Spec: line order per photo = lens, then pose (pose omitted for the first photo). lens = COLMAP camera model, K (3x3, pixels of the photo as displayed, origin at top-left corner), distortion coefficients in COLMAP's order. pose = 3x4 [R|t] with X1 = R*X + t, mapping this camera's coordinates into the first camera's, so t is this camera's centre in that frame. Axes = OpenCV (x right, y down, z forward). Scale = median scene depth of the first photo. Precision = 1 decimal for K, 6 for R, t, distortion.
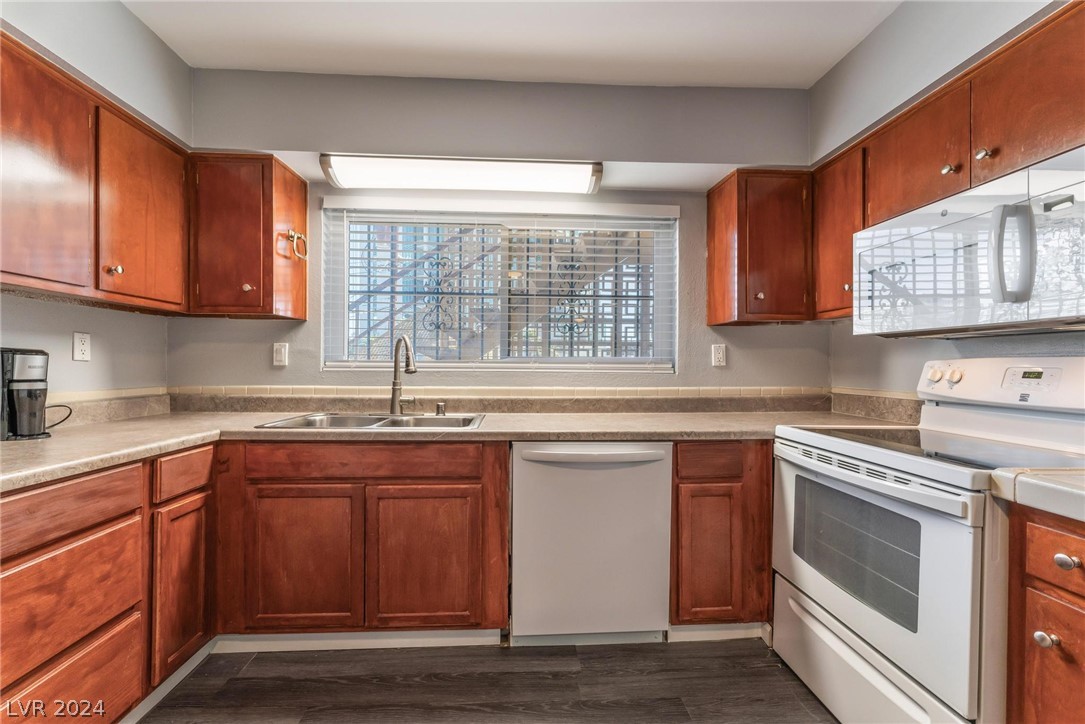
lens RADIAL K [[445.2, 0, 542.5], [0, 445.2, 362.0], [0, 0, 1]] dist [-0.000606, -0.000085]
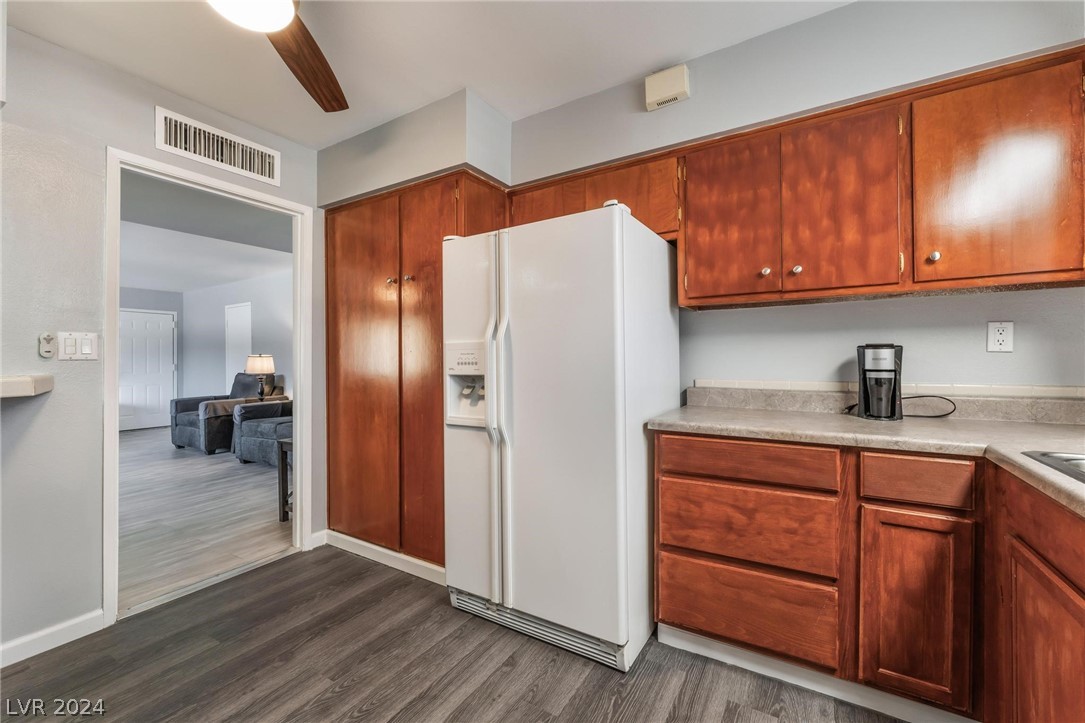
lens RADIAL K [[436.7, 0, 549.2], [0, 436.7, 360.4], [0, 0, 1]] dist [-0.000033, 0.000119]
pose [[-0.559349, 0.001075, -0.828932, 0.323950], [0.011532, 0.999912, -0.006485, 0.012989], [0.828852, -0.013187, -0.559312, 0.959079]]
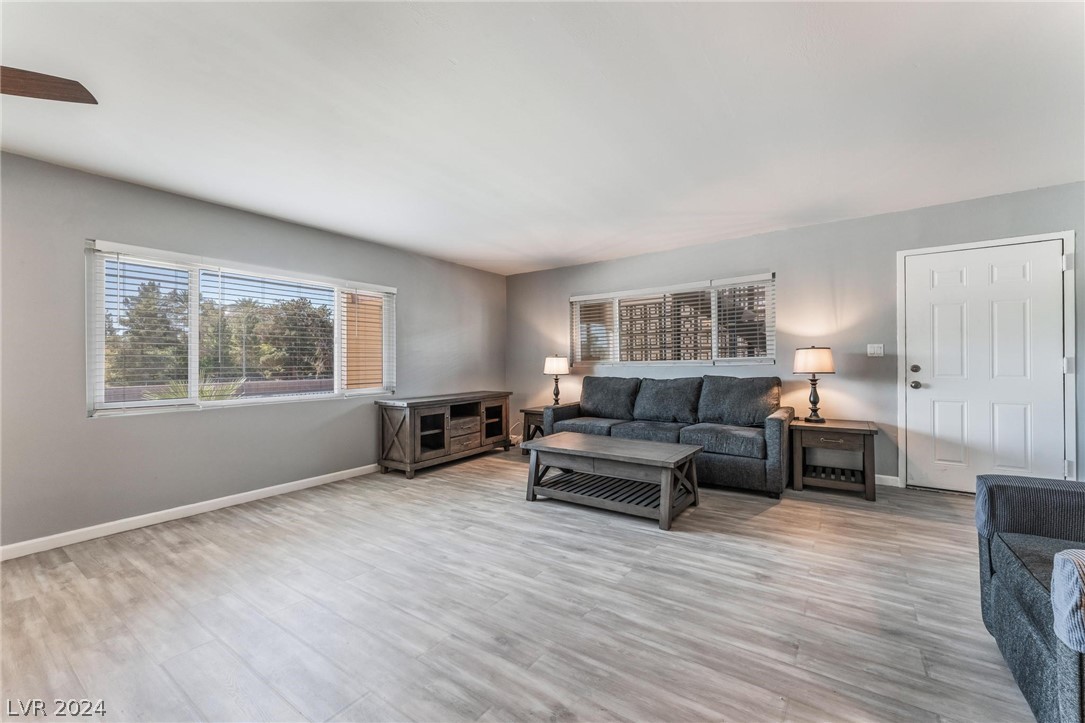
lens RADIAL K [[436.7, 0, 549.2], [0, 436.7, 360.4], [0, 0, 1]] dist [-0.000033, 0.000119]
pose [[-0.783049, 0.002693, 0.621954, -0.757665], [0.001654, 0.999996, -0.002248, -0.009432], [-0.621957, -0.000731, -0.783051, -2.150747]]
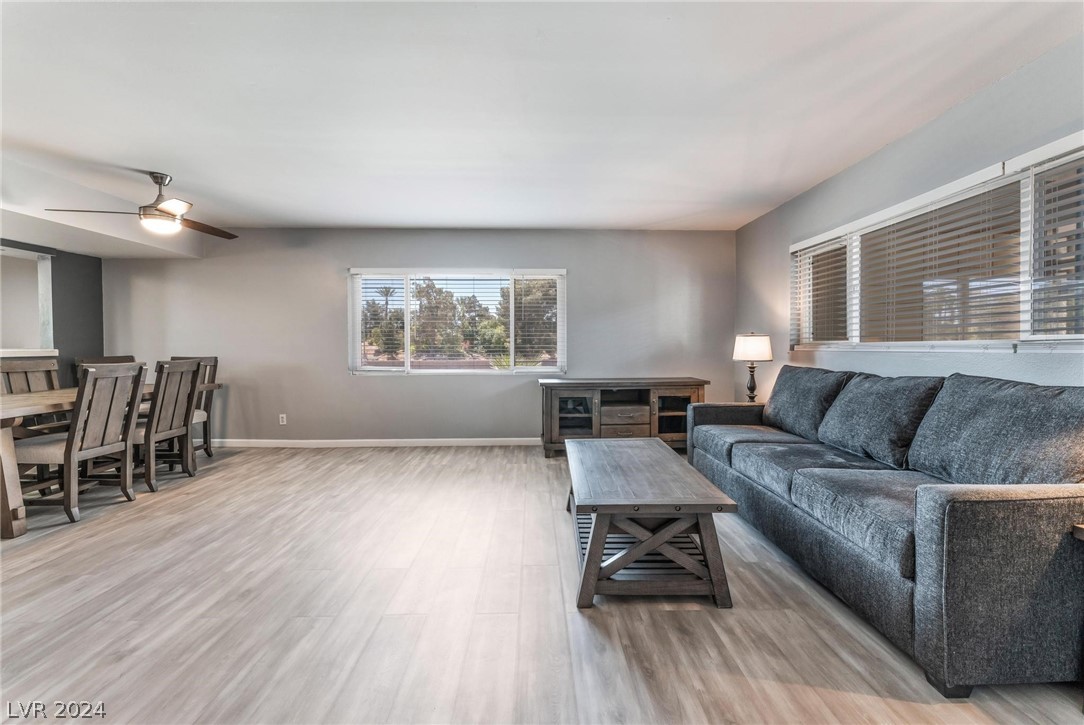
lens RADIAL K [[455.9, 0, 556.8], [0, 455.9, 358.9], [0, 0, 1]] dist [-0.000469, -0.000077]
pose [[0.032727, -0.038791, 0.998711, -1.185771], [-0.004718, 0.999229, 0.038966, -0.007834], [-0.999453, -0.005987, 0.032519, -3.844126]]
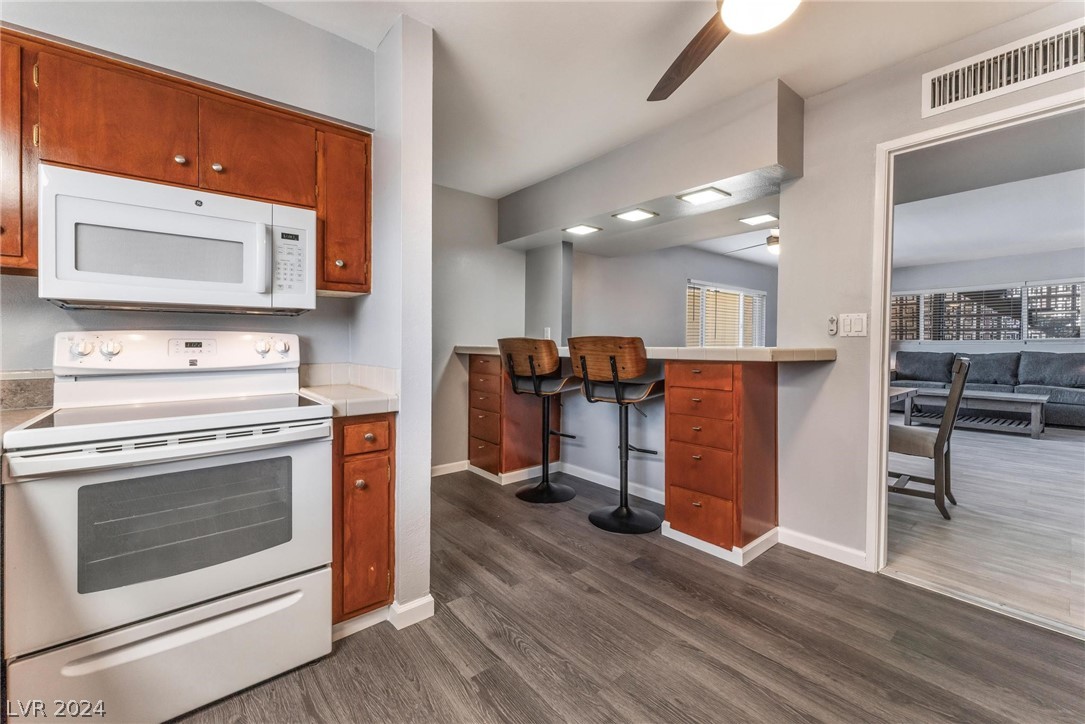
lens RADIAL K [[451.5, 0, 527.9], [0, 451.5, 341.0], [0, 0, 1]] dist [0.000202, 0.000083]
pose [[-0.580286, -0.007969, 0.814374, -0.519480], [-0.007325, 0.999963, 0.004565, 0.005555], [-0.814380, -0.003317, -0.580323, 0.958556]]
